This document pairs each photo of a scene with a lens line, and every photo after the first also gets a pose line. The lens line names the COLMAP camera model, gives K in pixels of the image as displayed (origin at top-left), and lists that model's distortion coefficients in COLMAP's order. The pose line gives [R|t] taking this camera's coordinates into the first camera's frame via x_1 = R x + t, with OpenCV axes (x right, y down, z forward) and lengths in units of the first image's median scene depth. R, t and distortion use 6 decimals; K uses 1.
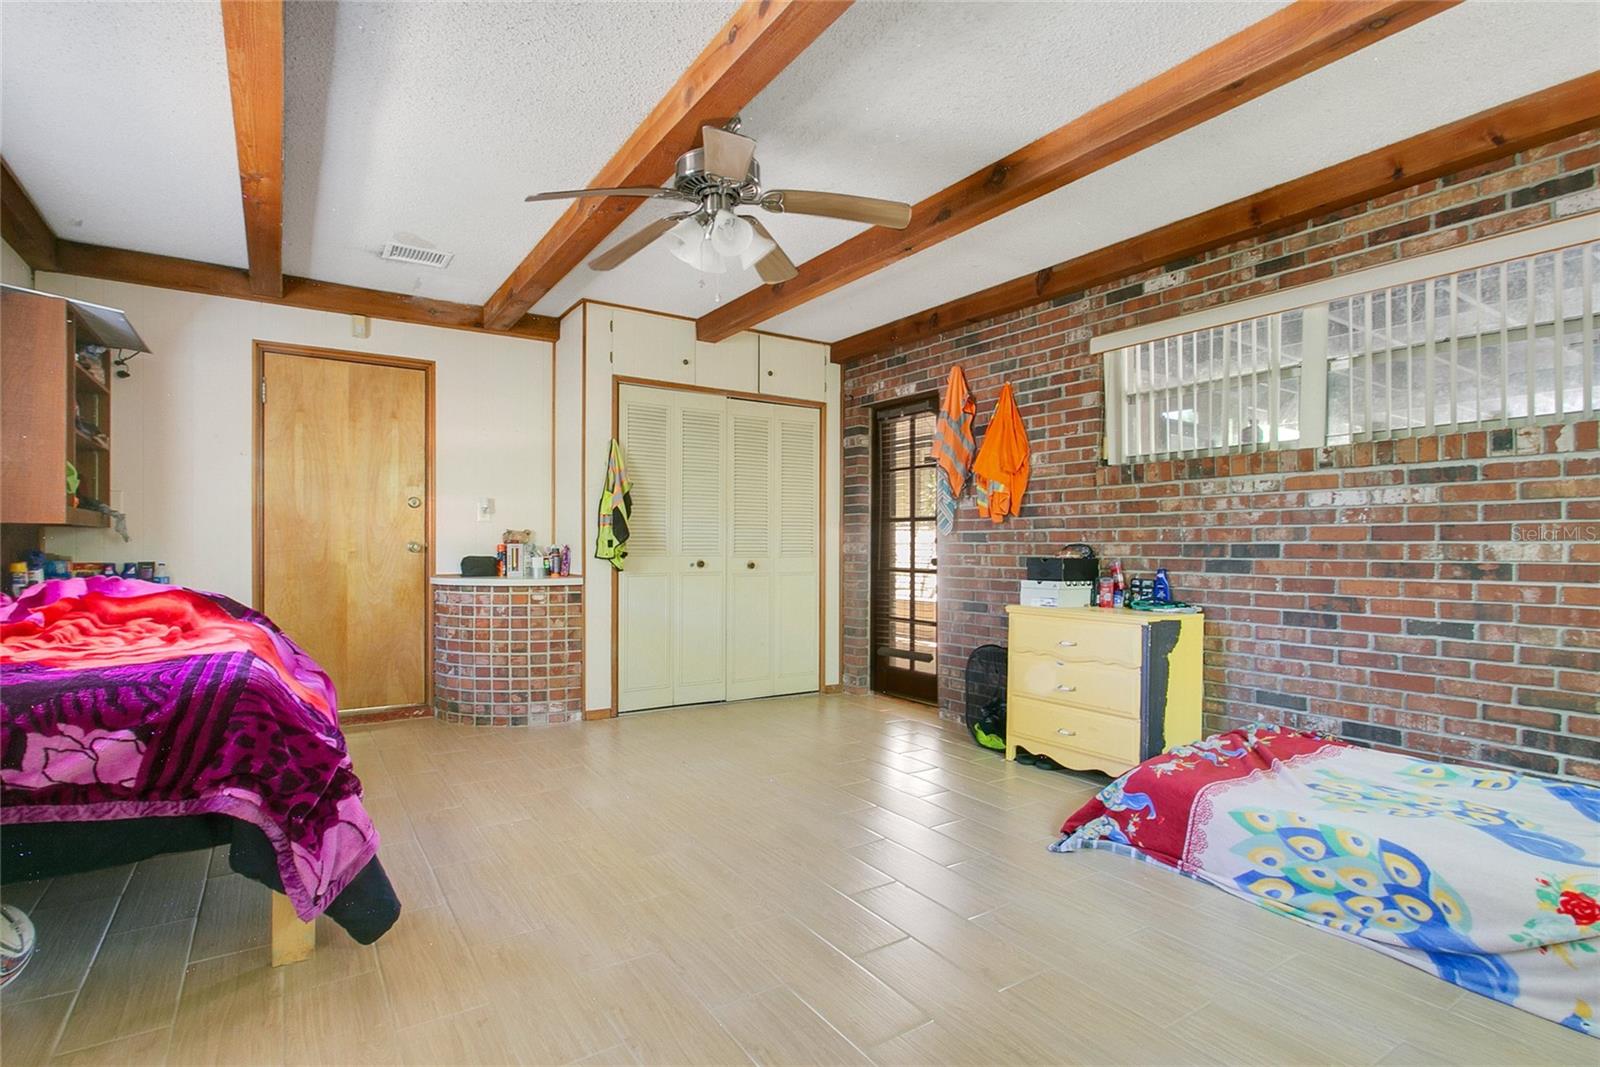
lens RADIAL K [[785.4, 0, 794.1], [0, 785.4, 545.1], [0, 0, 1]] dist [-0.004144, -0.000334]
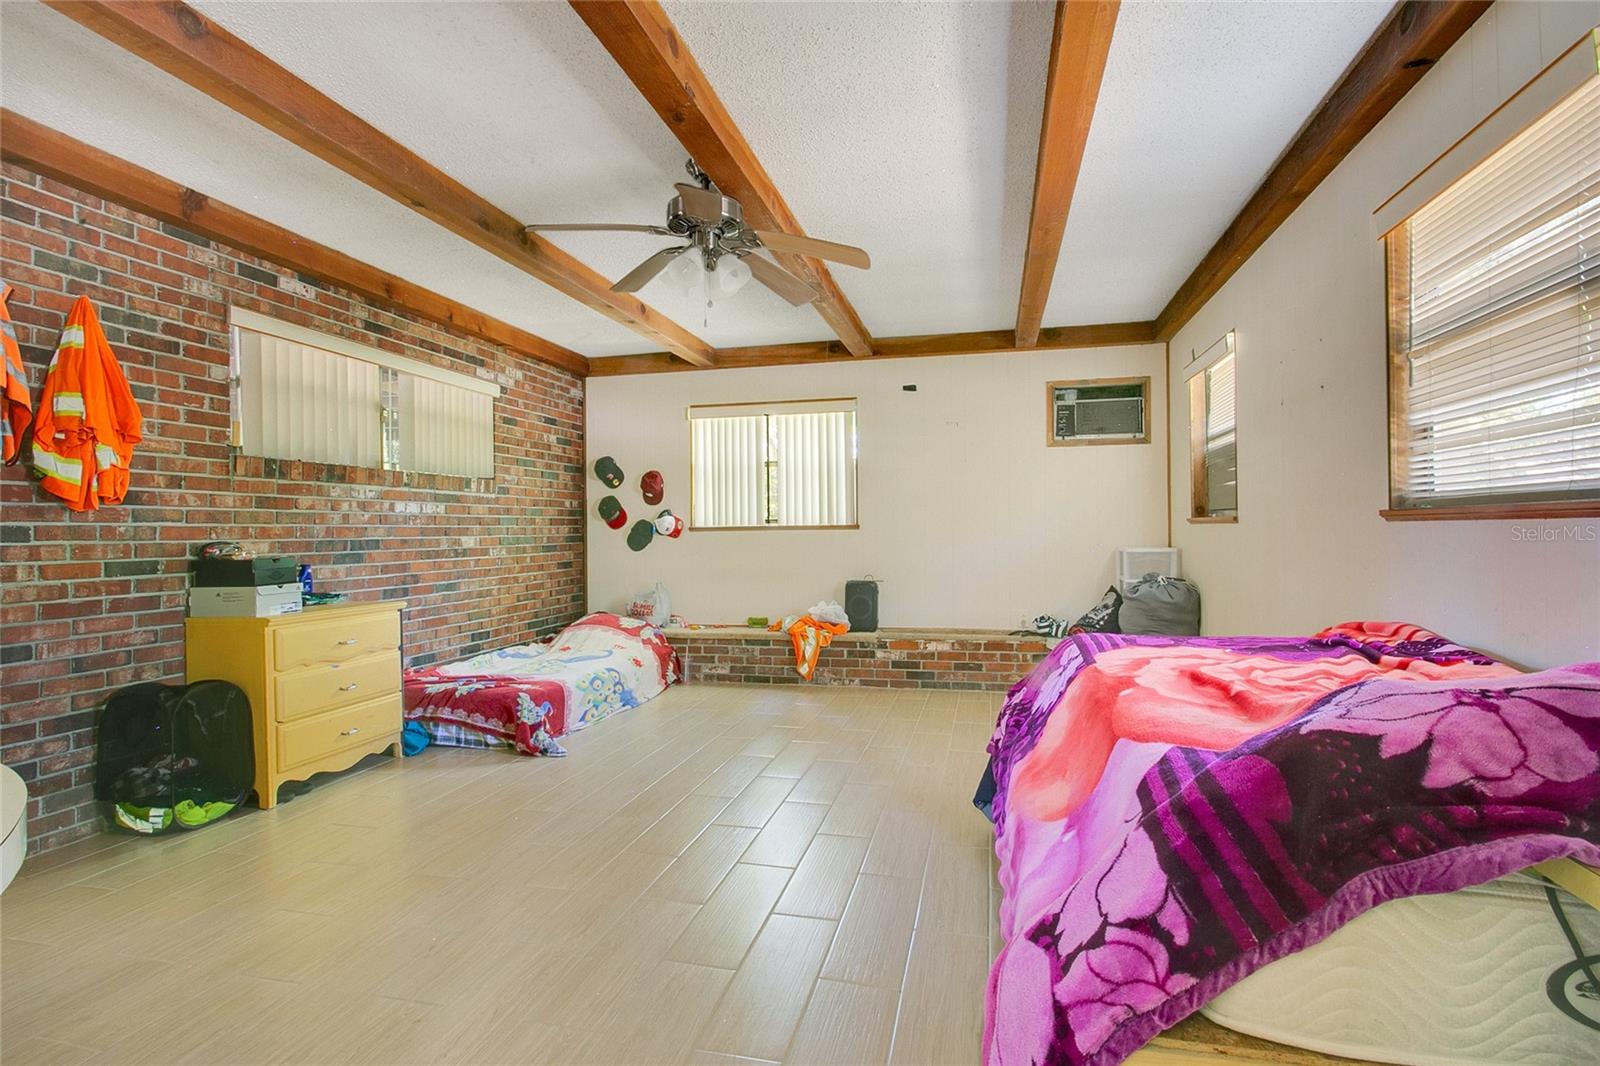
lens RADIAL K [[785.4, 0, 795.3], [0, 785.4, 530.3], [0, 0, 1]] dist [-0.004144, -0.000334]
pose [[-0.677693, 0.003424, 0.735337, -0.776347], [0.005962, 0.999982, 0.000838, -0.012681], [-0.735321, 0.004952, -0.677701, 1.284763]]
